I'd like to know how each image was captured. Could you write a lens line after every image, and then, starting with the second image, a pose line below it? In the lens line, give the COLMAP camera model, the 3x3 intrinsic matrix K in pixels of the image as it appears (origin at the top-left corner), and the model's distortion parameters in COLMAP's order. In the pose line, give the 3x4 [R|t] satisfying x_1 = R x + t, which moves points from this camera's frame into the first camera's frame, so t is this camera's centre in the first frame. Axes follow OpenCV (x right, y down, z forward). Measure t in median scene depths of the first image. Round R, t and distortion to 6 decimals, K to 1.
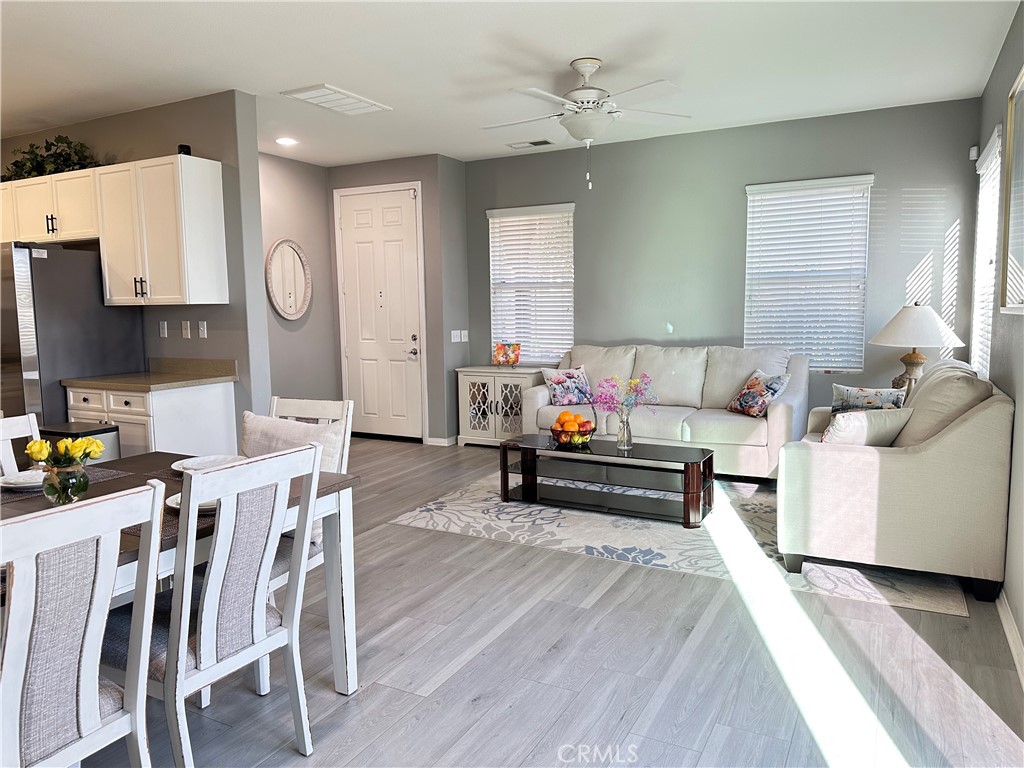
lens RADIAL K [[719.1, 0, 505.6], [0, 719.1, 382.5], [0, 0, 1]] dist [0.113430, -0.183284]
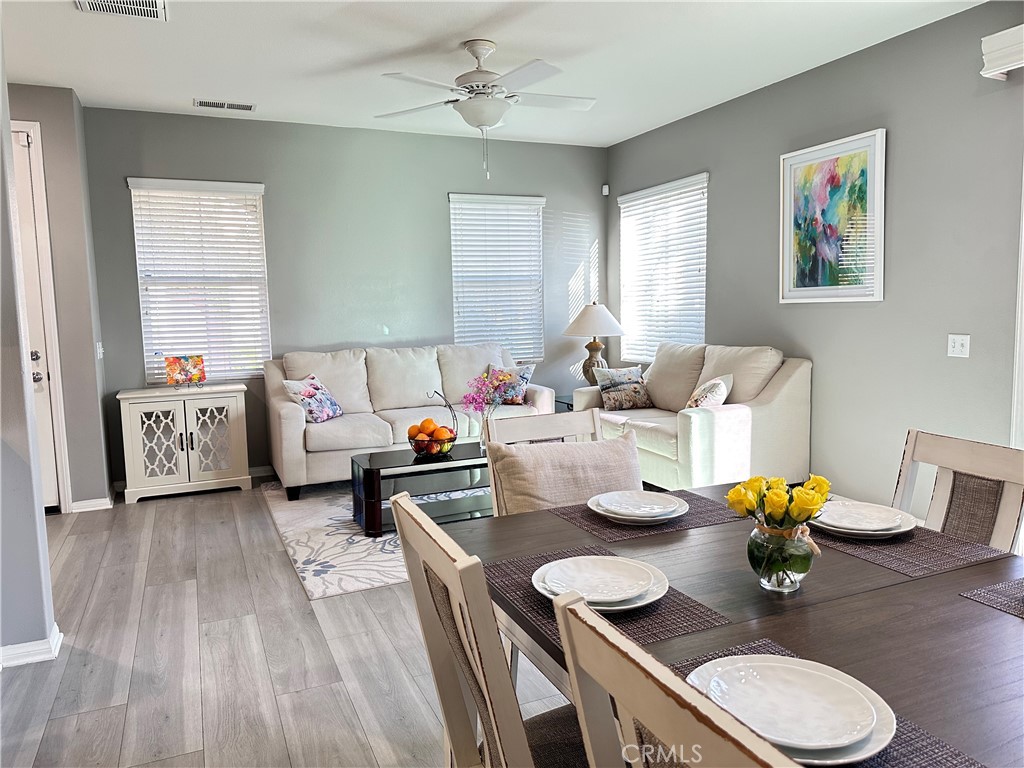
lens RADIAL K [[719.7, 0, 513.8], [0, 719.7, 376.4], [0, 0, 1]] dist [0.068200, -0.081129]
pose [[0.603710, -0.077831, 0.793395, -0.479135], [0.098033, 0.994917, 0.023005, -0.019789], [-0.791153, 0.063890, 0.608272, 0.308836]]
